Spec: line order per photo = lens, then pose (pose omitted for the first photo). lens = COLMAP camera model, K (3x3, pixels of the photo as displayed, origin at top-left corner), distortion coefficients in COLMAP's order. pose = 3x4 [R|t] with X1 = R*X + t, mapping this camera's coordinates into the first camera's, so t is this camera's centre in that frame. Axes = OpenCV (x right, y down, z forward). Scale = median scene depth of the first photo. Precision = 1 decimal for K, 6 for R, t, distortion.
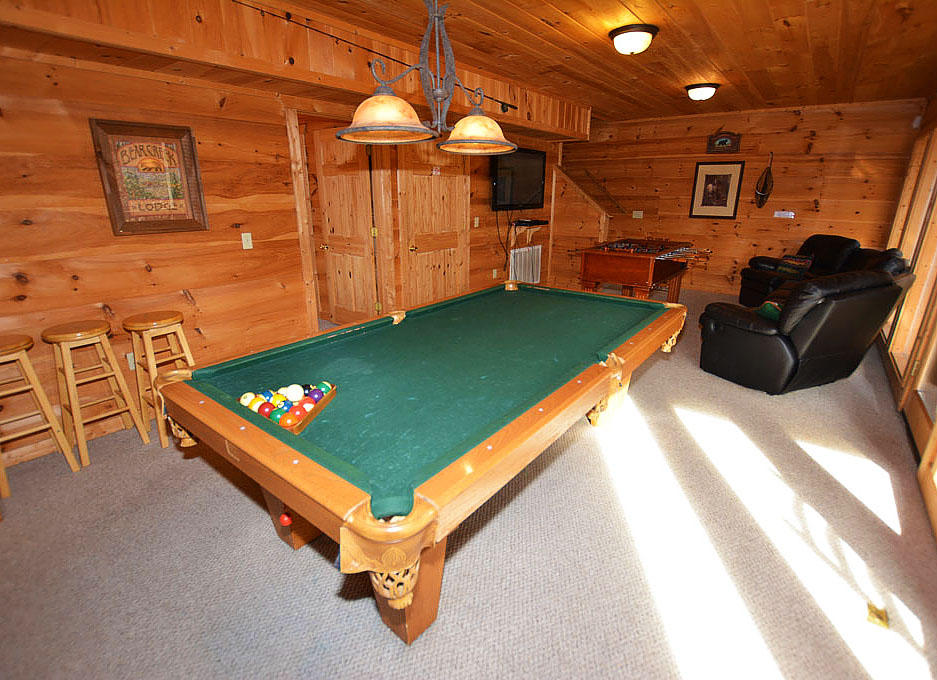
lens RADIAL K [[446.4, 0, 474.6], [0, 446.4, 340.4], [0, 0, 1]] dist [-0.018677, -0.000152]
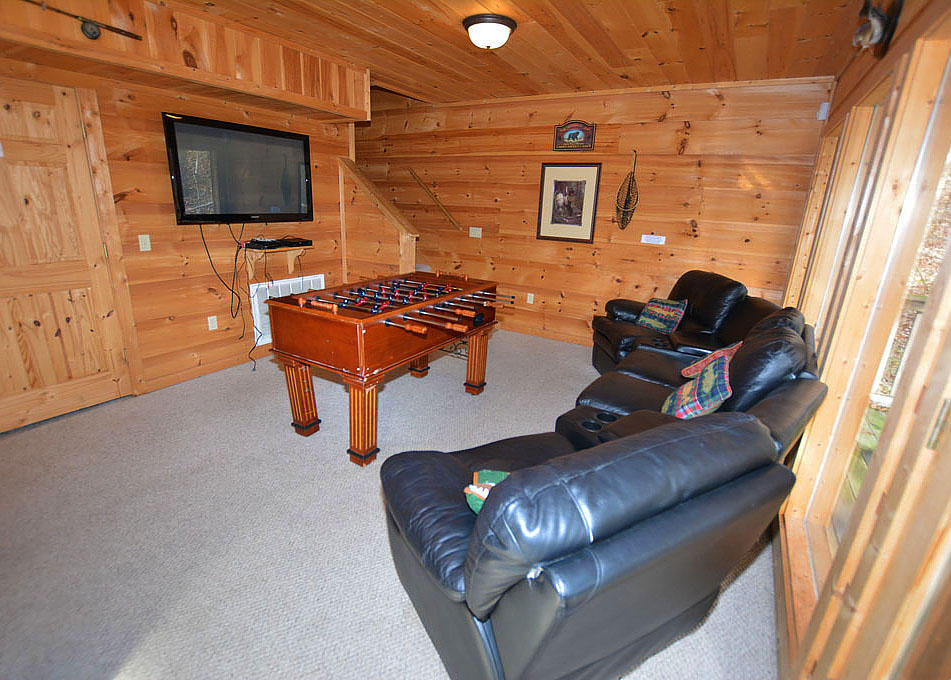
lens RADIAL K [[453.1, 0, 469.4], [0, 453.1, 340.2], [0, 0, 1]] dist [-0.018677, -0.000152]
pose [[0.992798, 0.000786, 0.119800, 0.320300], [0.001604, 0.999802, -0.019855, -0.109710], [-0.119792, 0.019904, 0.992600, 0.320252]]
